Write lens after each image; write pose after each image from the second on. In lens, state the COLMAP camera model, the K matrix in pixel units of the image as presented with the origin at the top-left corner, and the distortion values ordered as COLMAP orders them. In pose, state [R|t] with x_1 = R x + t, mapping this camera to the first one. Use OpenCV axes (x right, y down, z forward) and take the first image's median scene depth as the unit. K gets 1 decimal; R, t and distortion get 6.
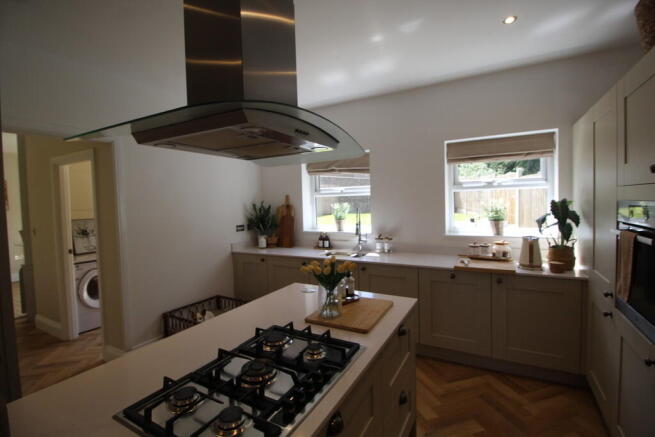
lens RADIAL K [[305.5, 0, 326.3], [0, 305.5, 214.5], [0, 0, 1]] dist [0.003809, -0.013825]
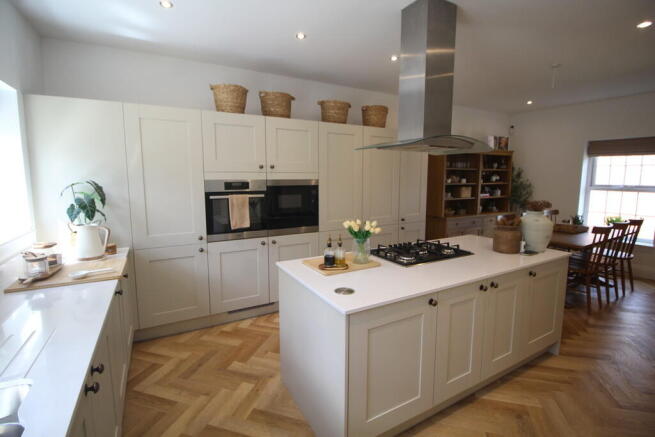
lens RADIAL K [[305.5, 0, 326.3], [0, 305.5, 214.5], [0, 0, 1]] dist [0.003809, -0.013825]
pose [[-0.850292, -0.033384, 0.525251, -0.251666], [0.047624, 0.989012, 0.139955, -0.030821], [-0.524151, 0.144017, -0.839359, 0.992100]]
